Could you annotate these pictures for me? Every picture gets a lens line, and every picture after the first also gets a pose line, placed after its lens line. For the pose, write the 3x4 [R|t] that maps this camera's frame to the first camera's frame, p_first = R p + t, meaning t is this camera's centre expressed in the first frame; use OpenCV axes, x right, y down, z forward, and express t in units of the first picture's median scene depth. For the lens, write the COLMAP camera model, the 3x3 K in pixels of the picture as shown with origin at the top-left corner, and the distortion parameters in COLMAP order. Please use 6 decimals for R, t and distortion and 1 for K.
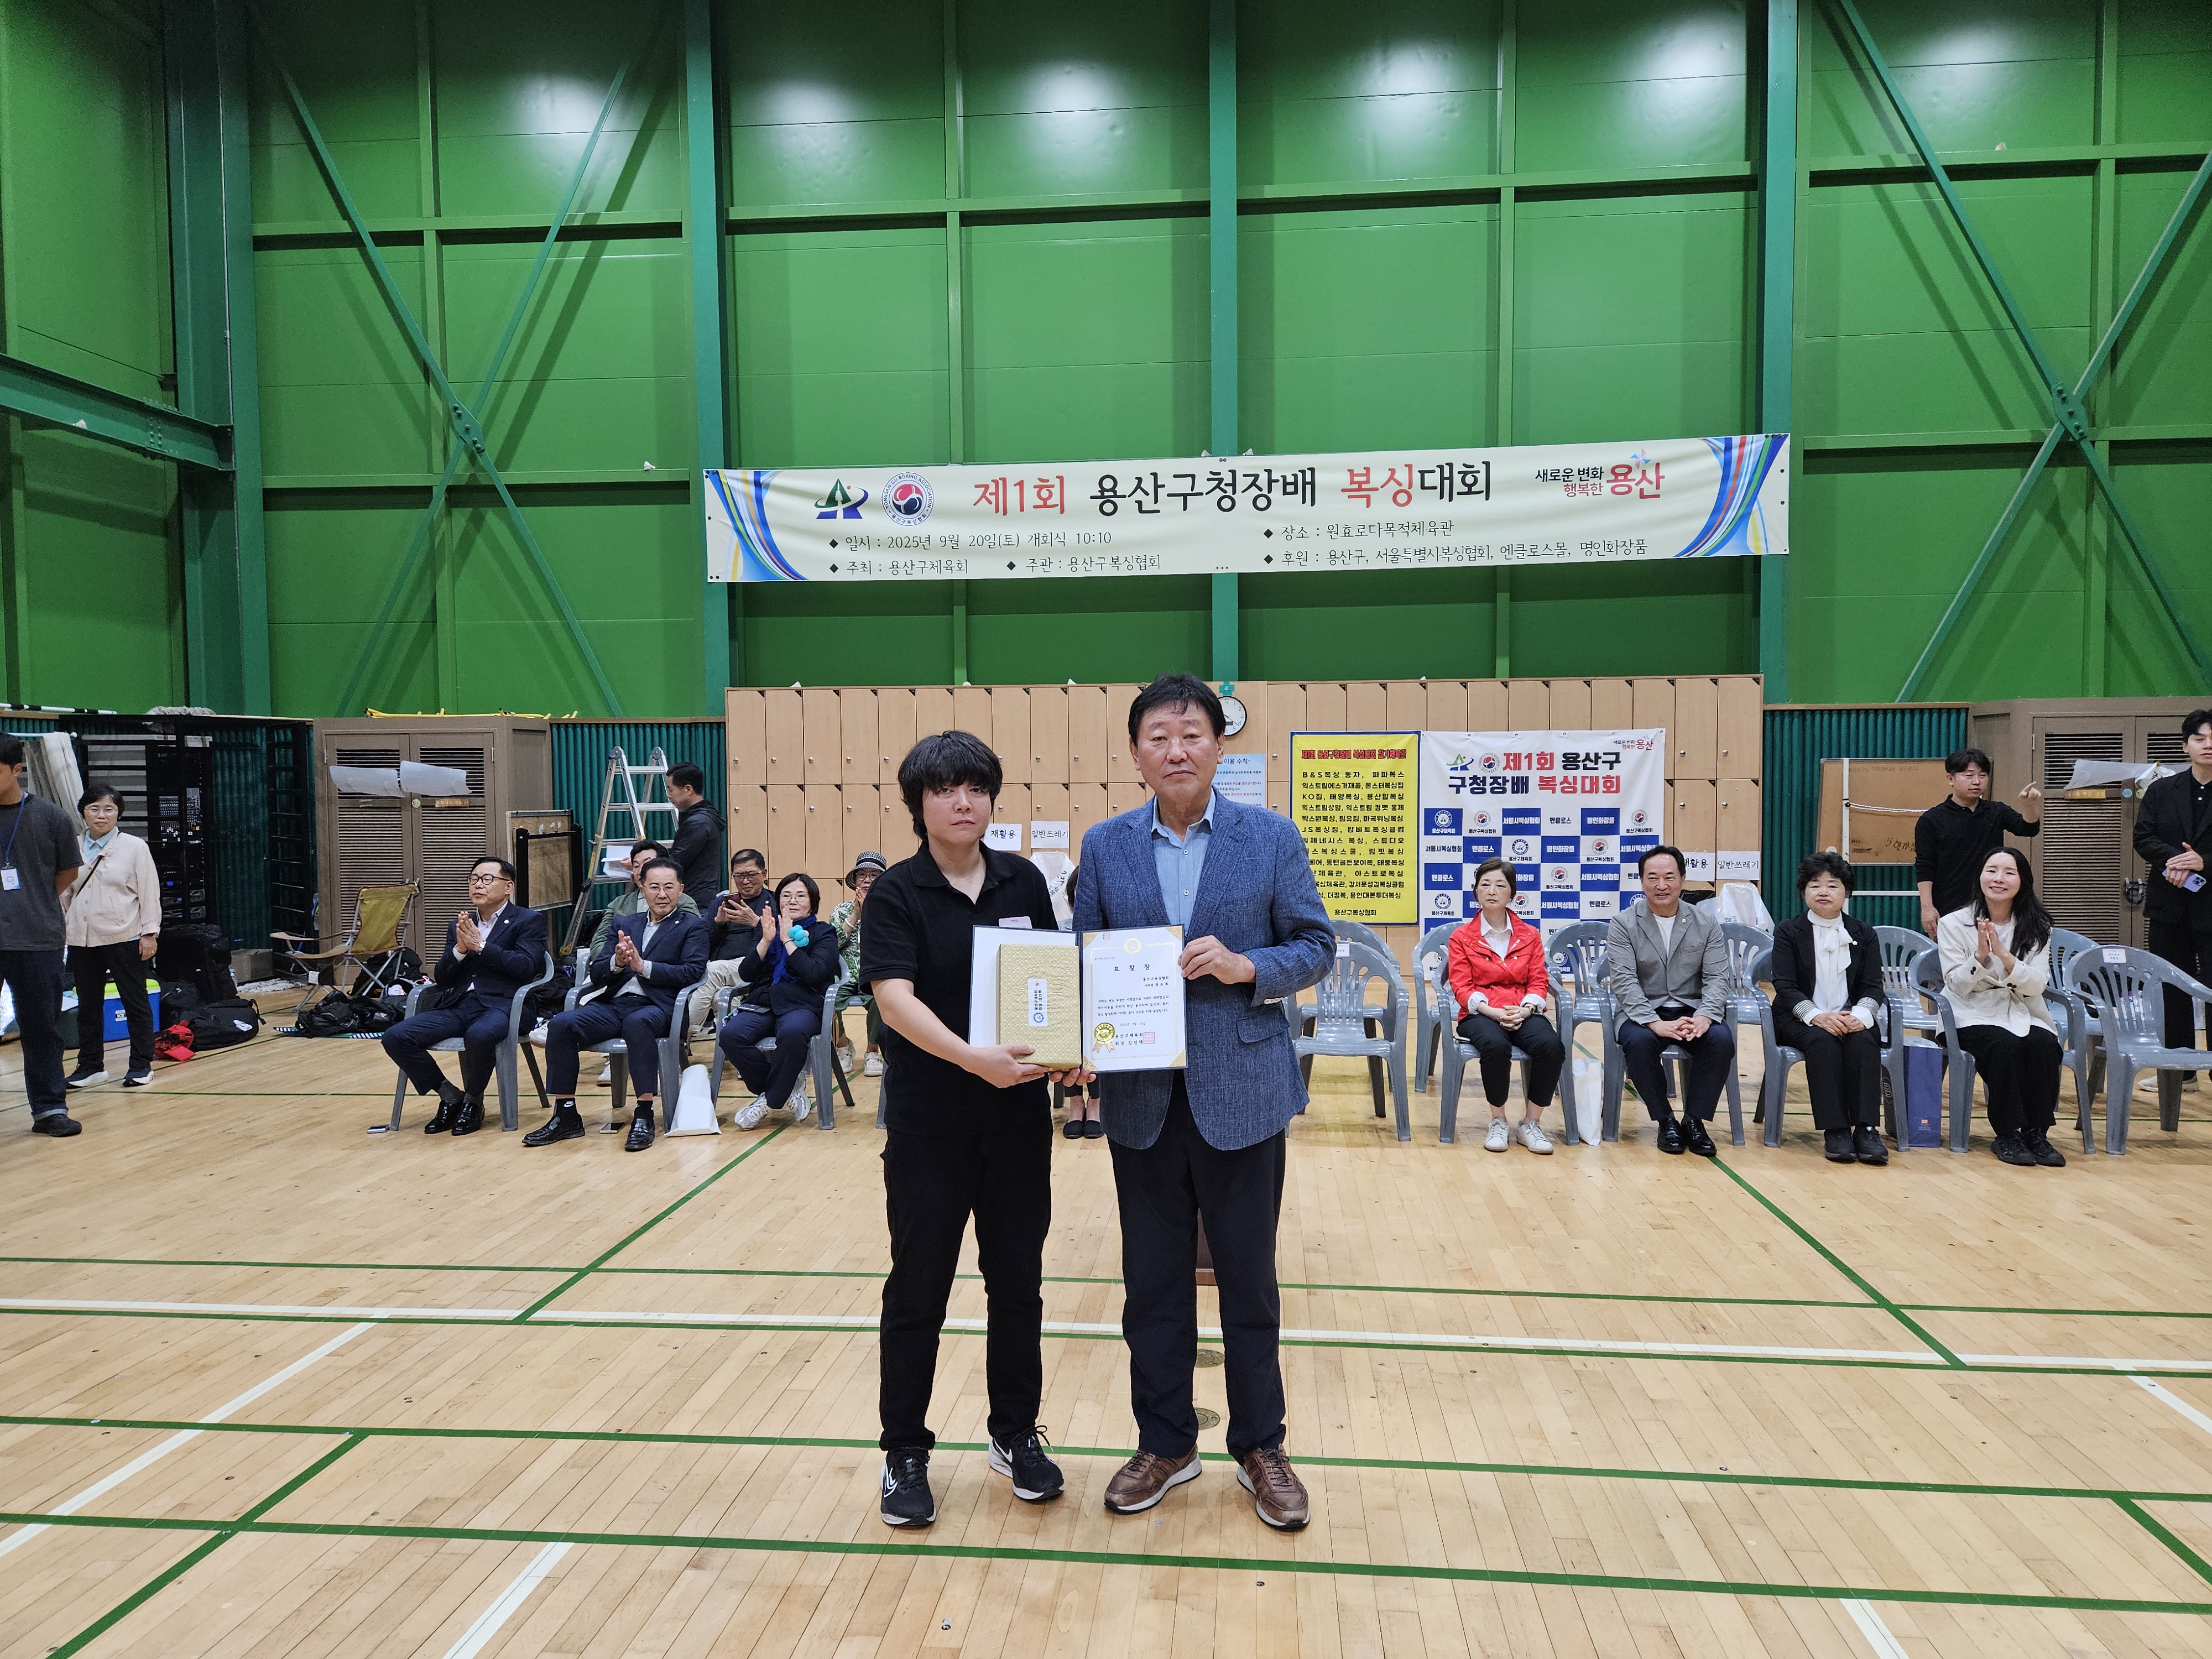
lens RADIAL K [[1482.0, 0, 1108.5], [0, 1482.0, 839.8], [0, 0, 1]] dist [0.060788, -0.057012]
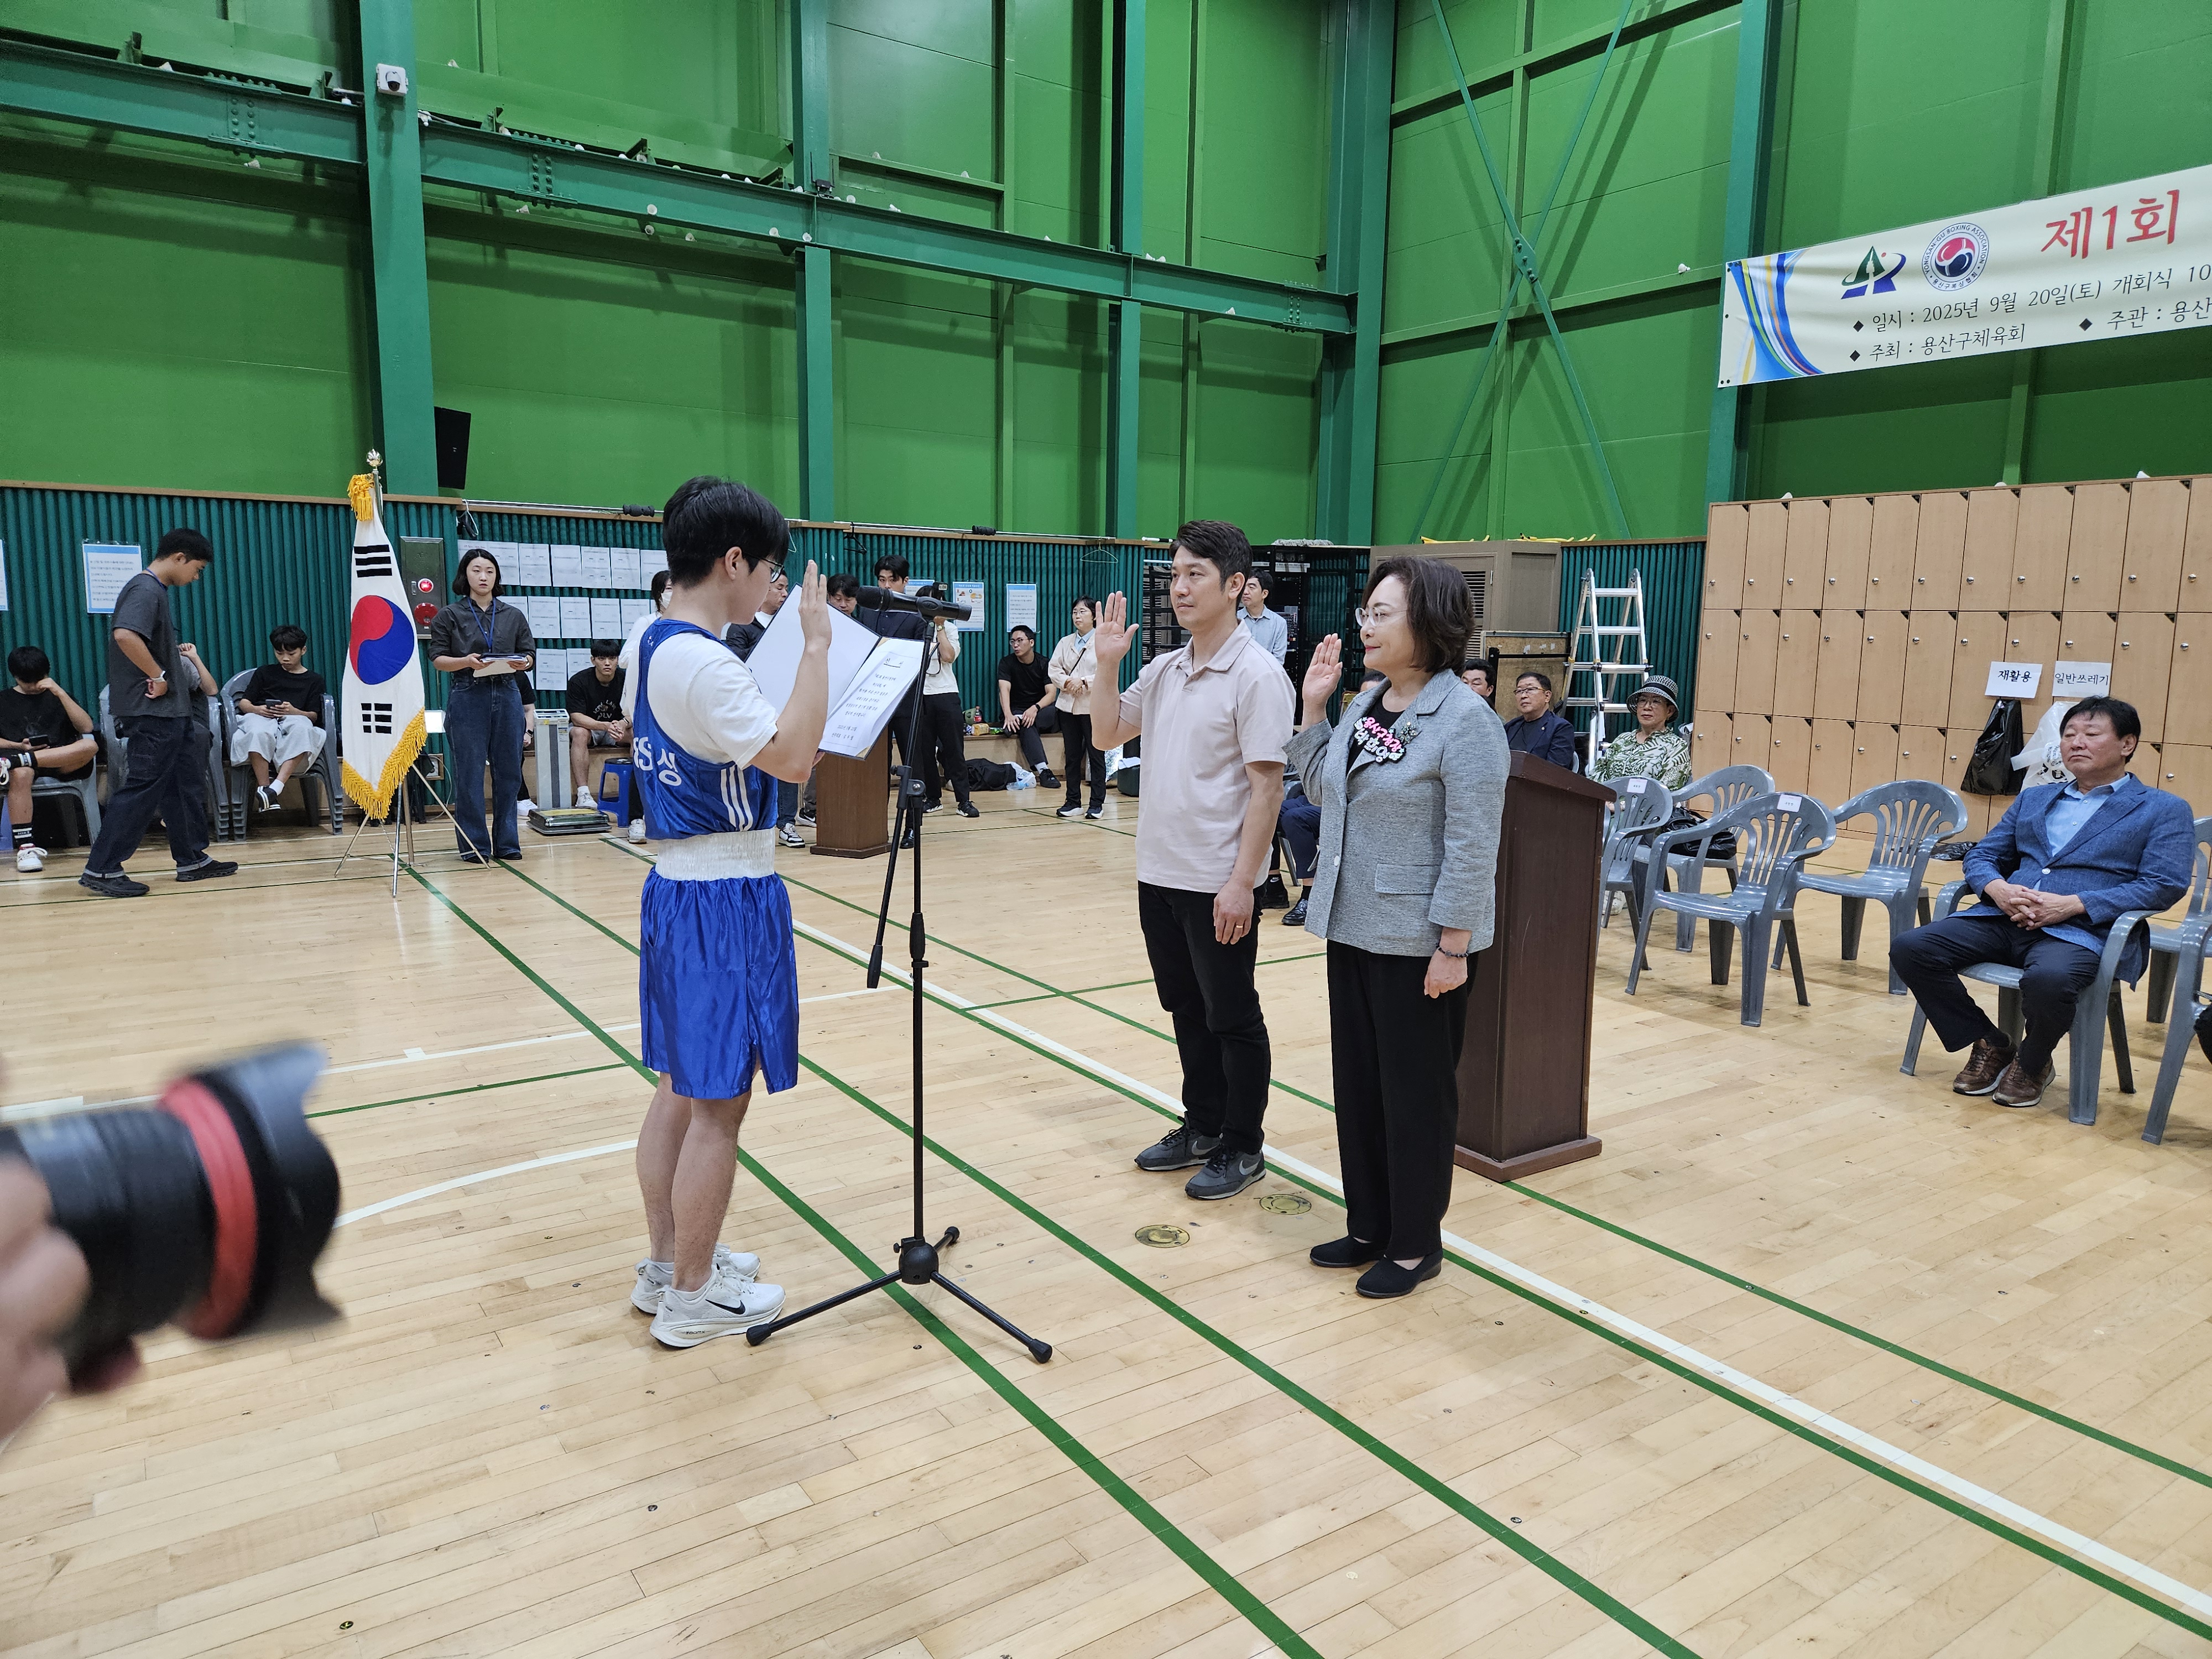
lens RADIAL K [[1486.2, 0, 1126.3], [0, 1486.2, 800.1], [0, 0, 1]] dist [0.064442, -0.059552]
pose [[0.631437, 0.114035, -0.766996, 0.245862], [-0.052613, 0.993149, 0.104344, 0.002544], [0.773640, -0.025533, 0.633111, 0.123120]]
